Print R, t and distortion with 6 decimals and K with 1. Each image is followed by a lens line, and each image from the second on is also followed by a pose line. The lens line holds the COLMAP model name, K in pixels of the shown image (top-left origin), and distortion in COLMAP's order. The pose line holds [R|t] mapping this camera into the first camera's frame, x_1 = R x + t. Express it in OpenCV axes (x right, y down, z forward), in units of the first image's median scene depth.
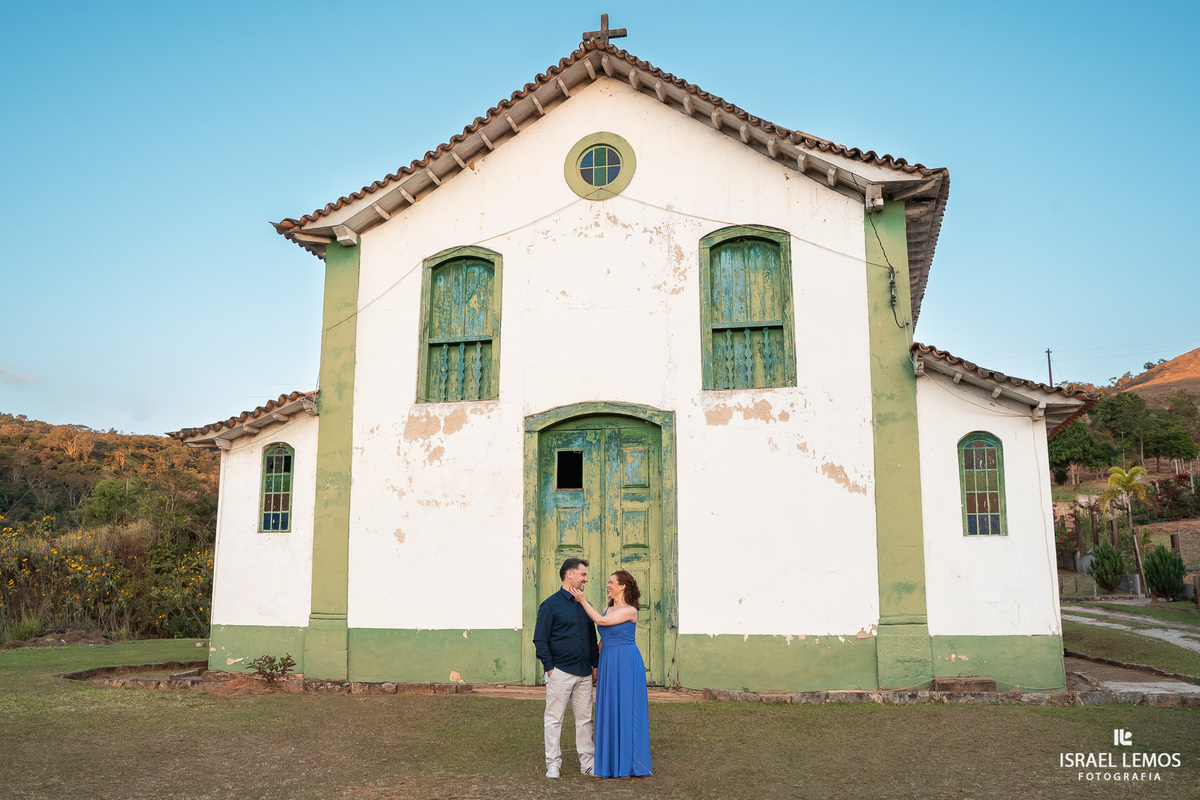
lens RADIAL K [[1034.3, 0, 590.3], [0, 1034.3, 404.4], [0, 0, 1]] dist [-0.109646, 0.017208]
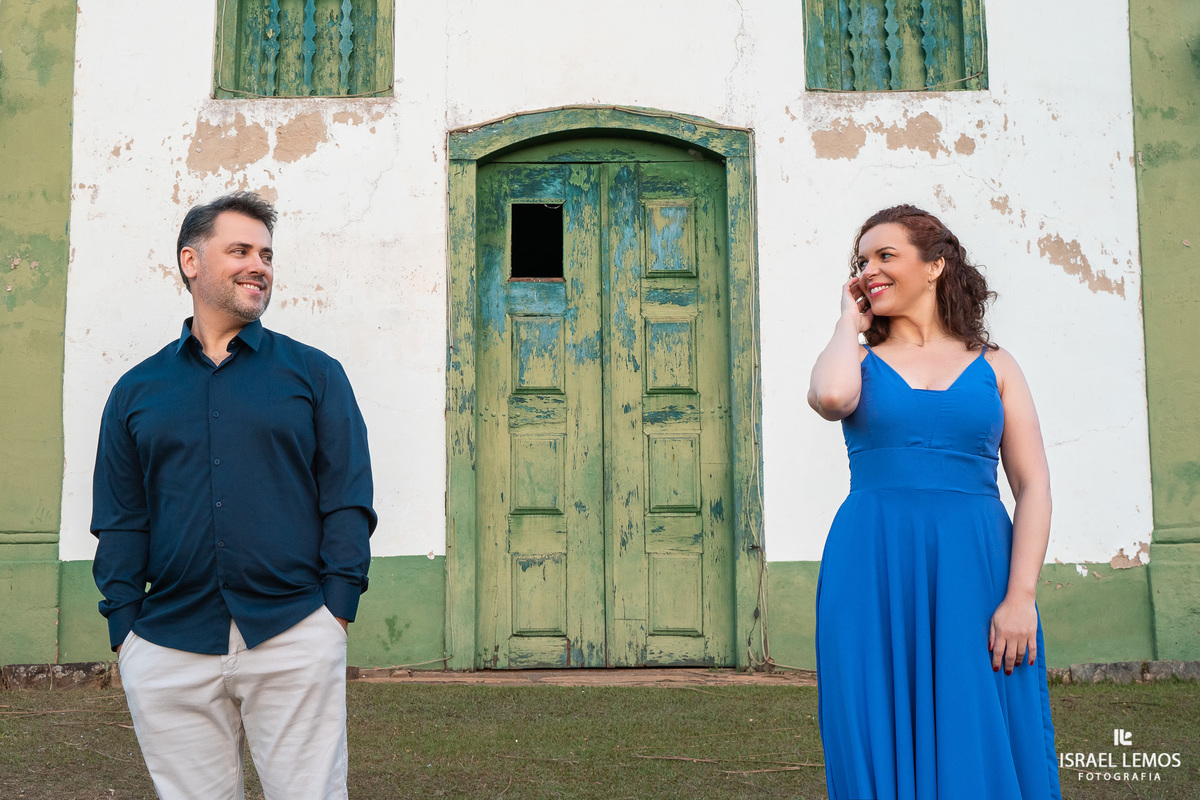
lens RADIAL K [[1622.1, 0, 586.9], [0, 1622.1, 341.0], [0, 0, 1]] dist [0.022183, 0.000000]
pose [[0.979381, 0.026025, 0.200338, -0.153247], [-0.031978, 0.999136, 0.026536, 0.090513], [-0.199474, -0.032395, 0.979368, 0.223129]]
